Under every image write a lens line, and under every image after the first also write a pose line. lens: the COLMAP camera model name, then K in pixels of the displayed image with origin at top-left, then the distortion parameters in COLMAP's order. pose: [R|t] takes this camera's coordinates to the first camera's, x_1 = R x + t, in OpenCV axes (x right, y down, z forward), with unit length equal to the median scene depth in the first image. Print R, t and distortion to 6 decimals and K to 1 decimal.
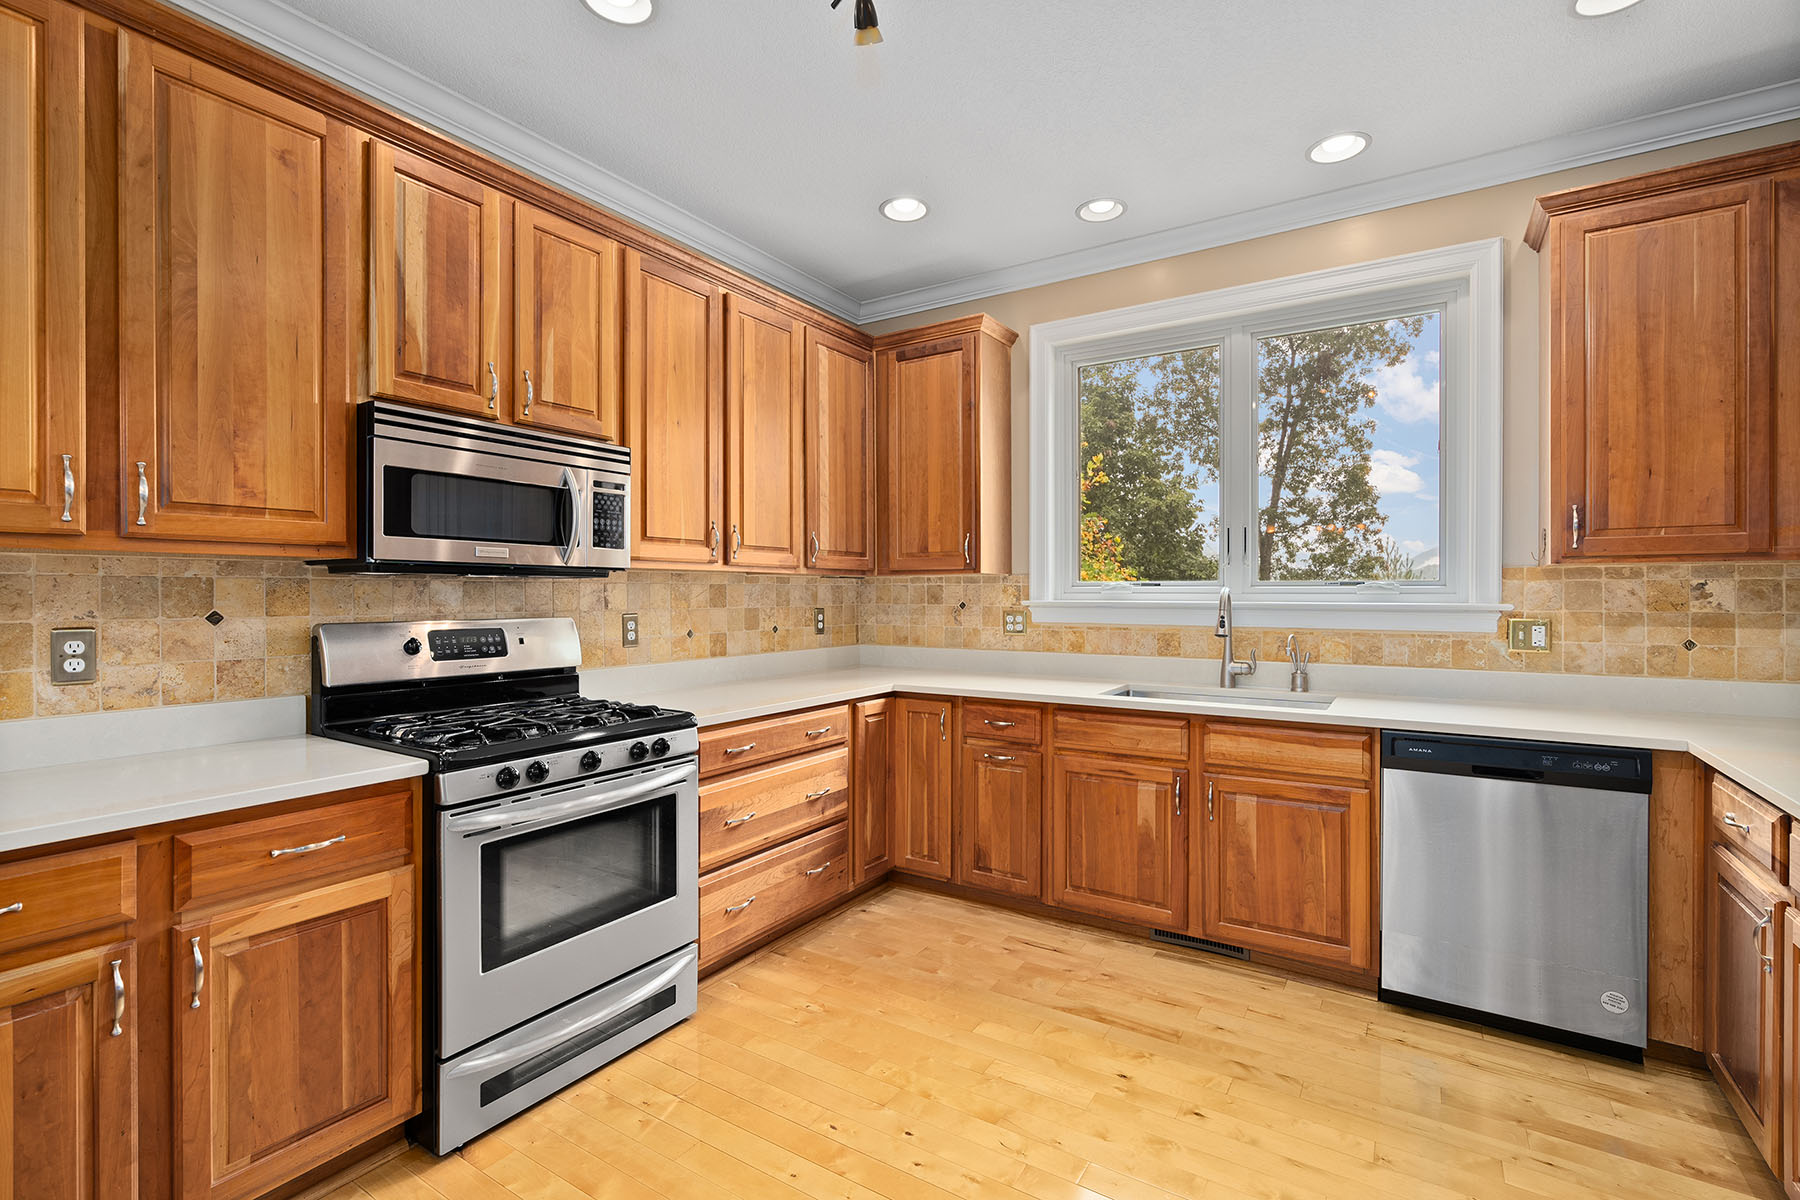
lens RADIAL K [[814.1, 0, 896.4], [0, 814.1, 594.0], [0, 0, 1]] dist [-0.001888, 0.000307]
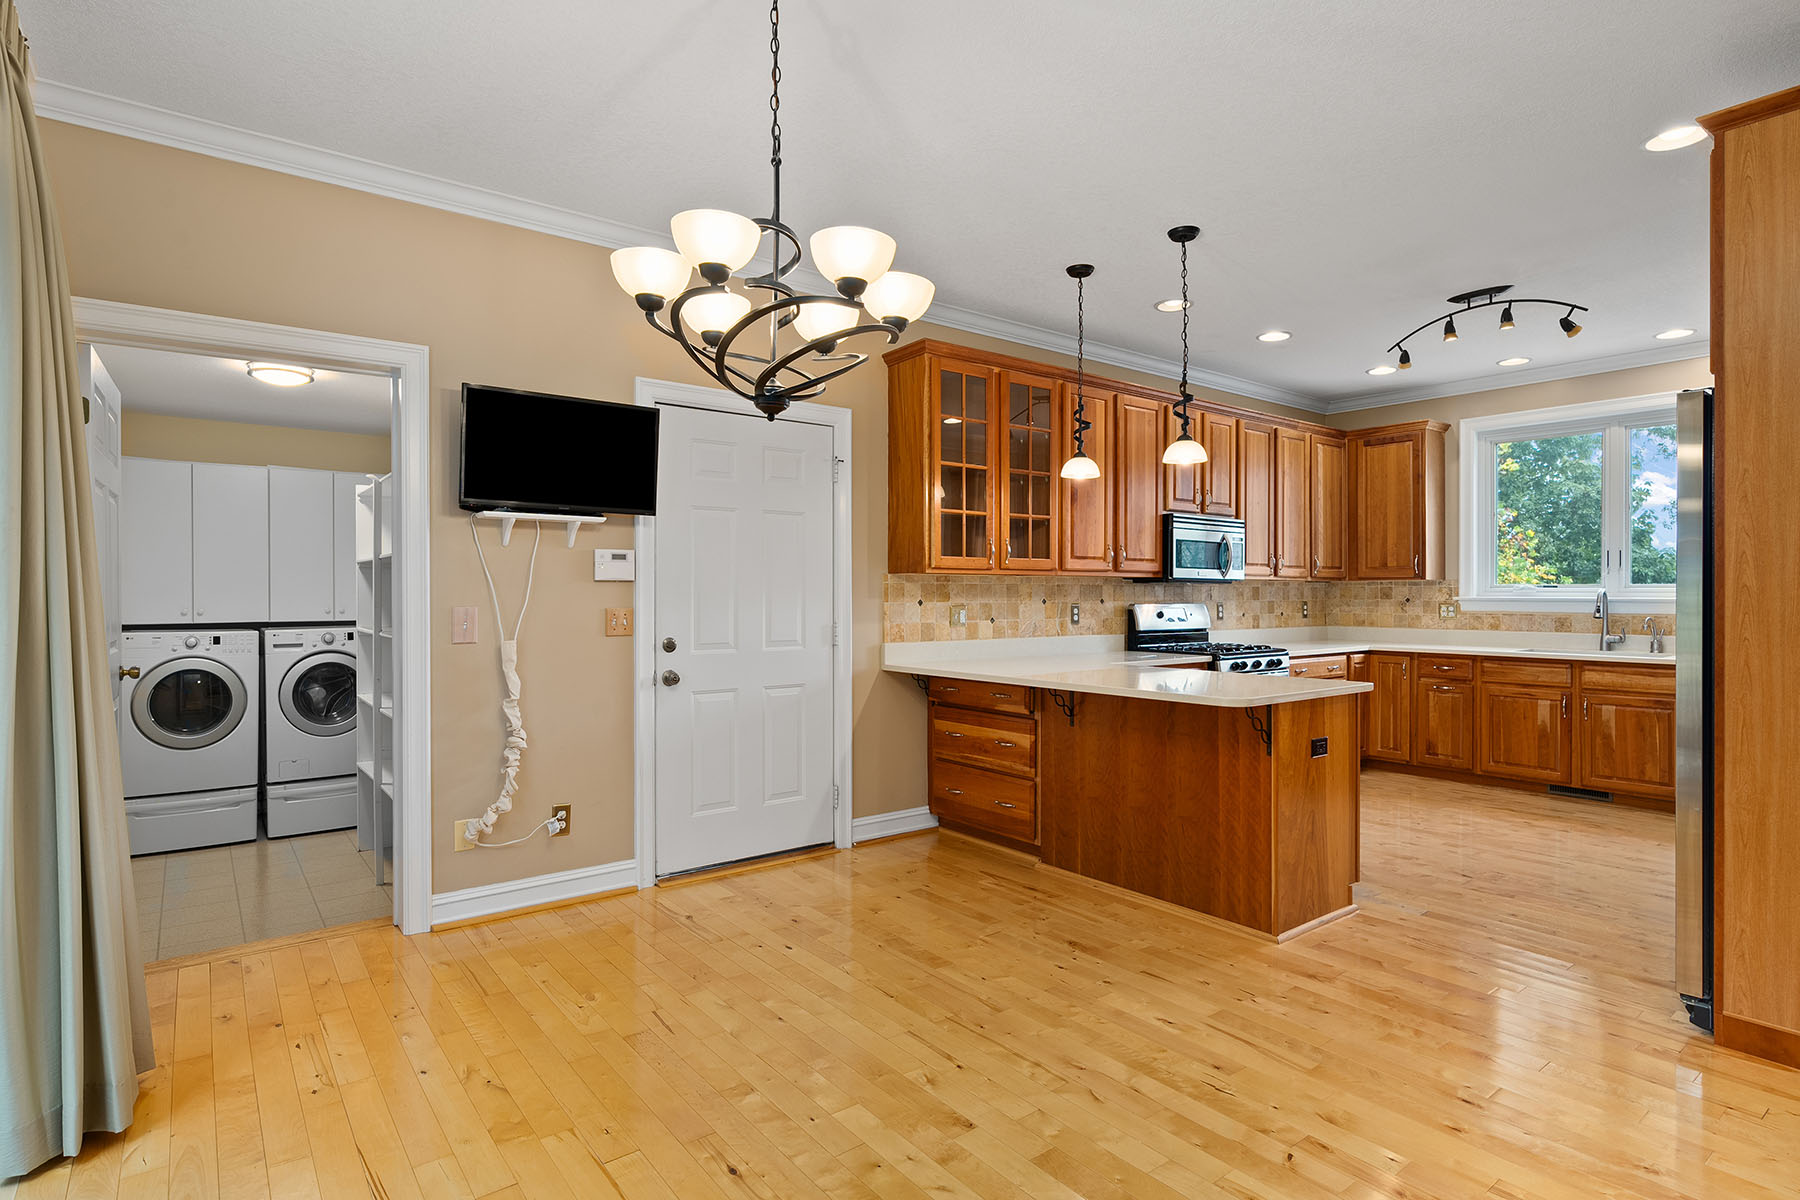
lens RADIAL K [[919.0, 0, 902.5], [0, 919.0, 593.4], [0, 0, 1]] dist [0.001484, 0.000296]
pose [[0.944415, 0.001594, -0.328753, -0.348636], [-0.001959, 0.999998, -0.000780, 0.006502], [0.328751, 0.001380, 0.944416, -1.334527]]
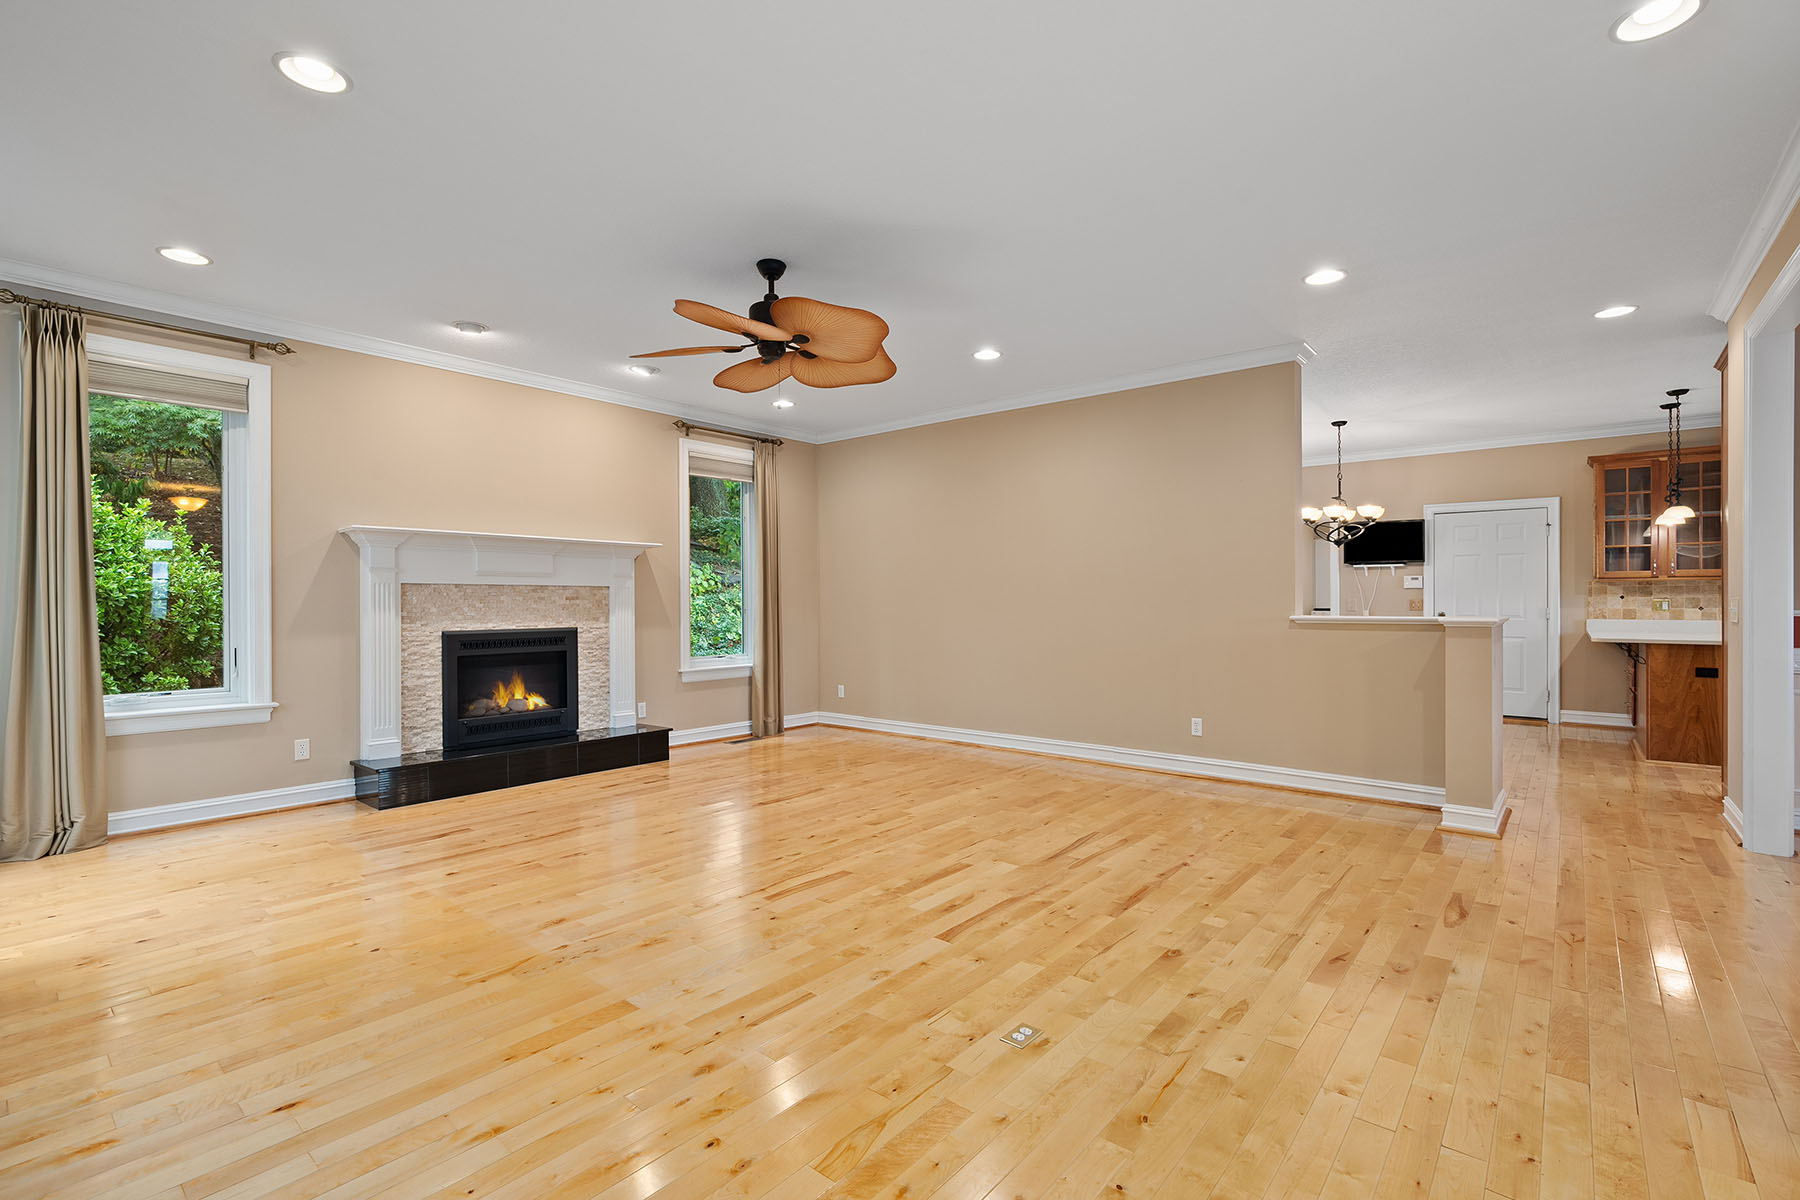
lens RADIAL K [[806.5, 0, 903.3], [0, 806.5, 600.4], [0, 0, 1]] dist [-0.001143, 0.000731]
pose [[-0.120654, 0.002002, -0.992693, 2.003073], [0.000720, 0.999998, 0.001930, 0.026229], [0.992694, -0.000482, -0.120655, -1.717928]]
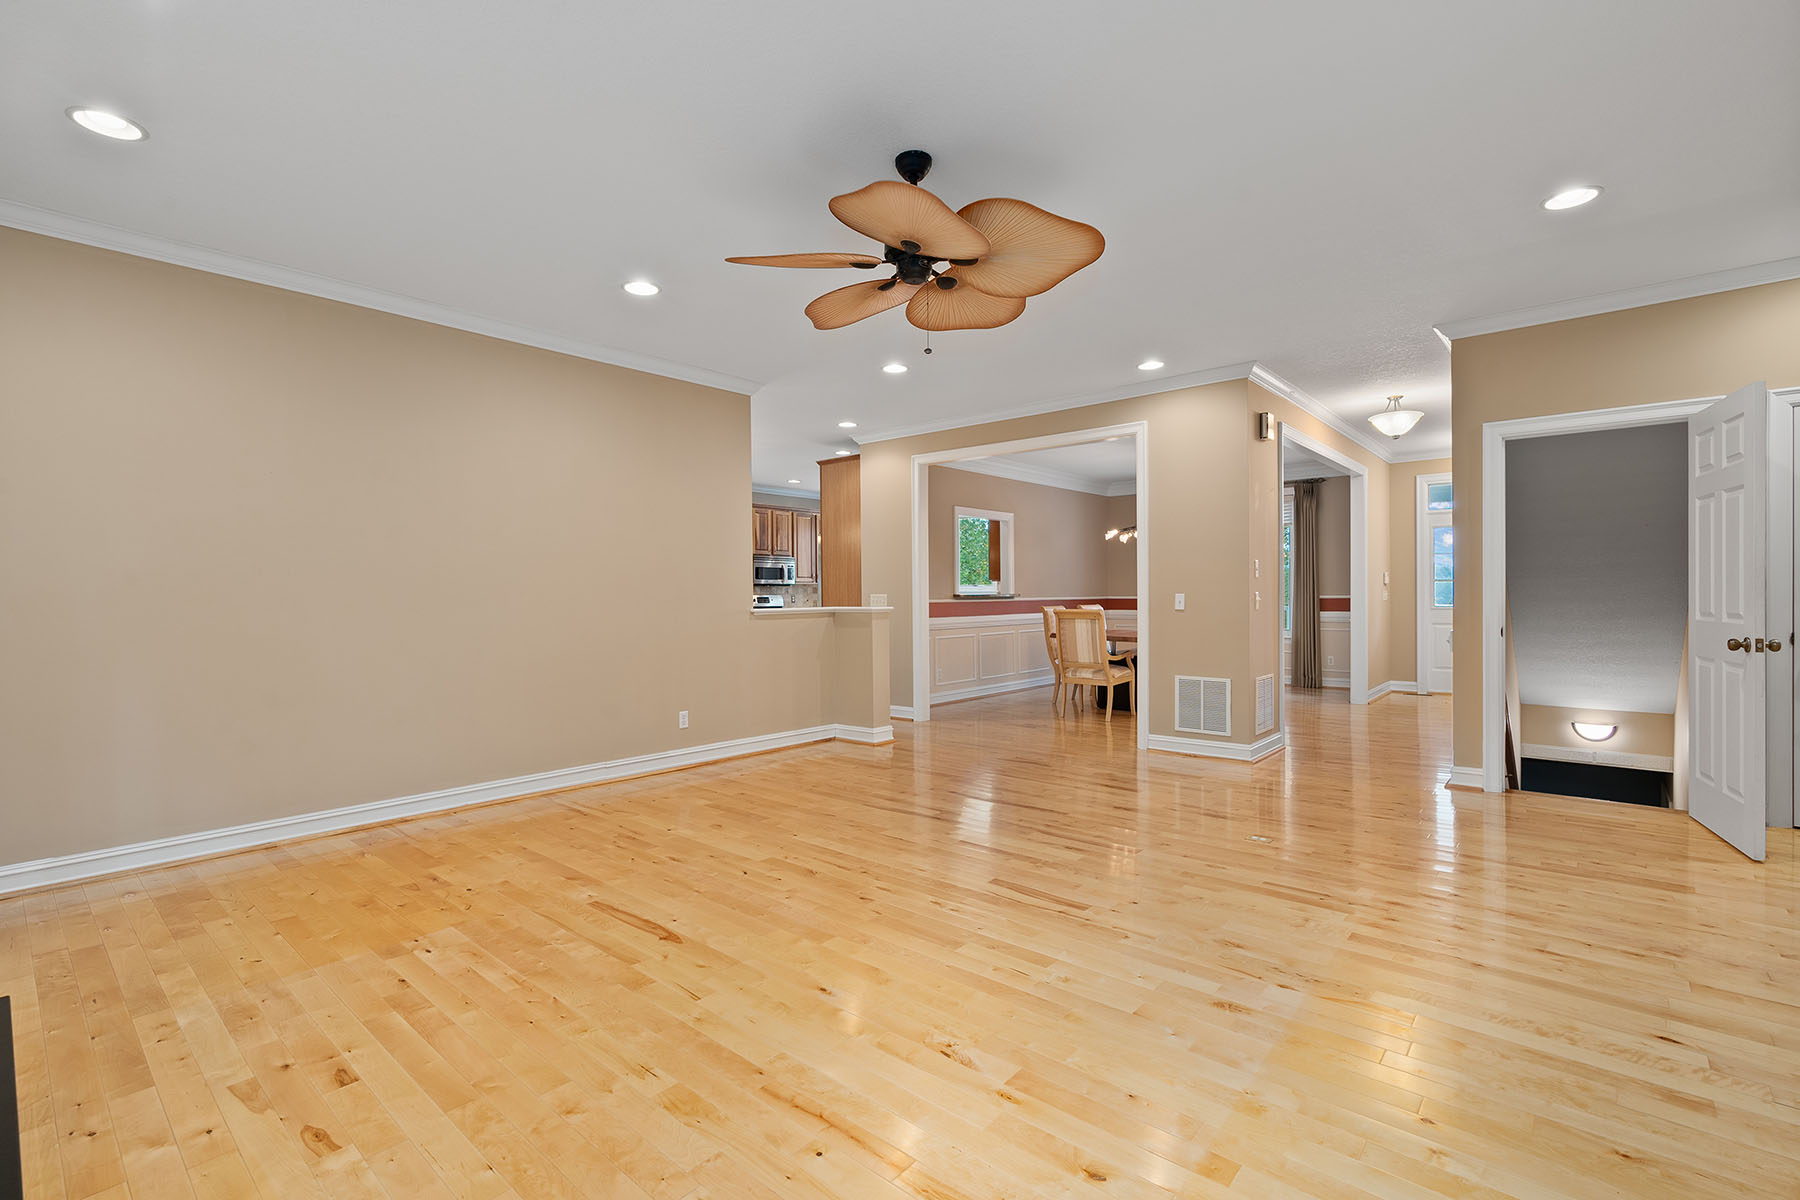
lens RADIAL K [[814.1, 0, 896.4], [0, 814.1, 594.0], [0, 0, 1]] dist [-0.001888, 0.000307]
pose [[0.989781, -0.003802, -0.142545, 0.814515], [0.003536, 0.999992, -0.002116, 0.032584], [0.142552, 0.001590, 0.989786, -3.141897]]
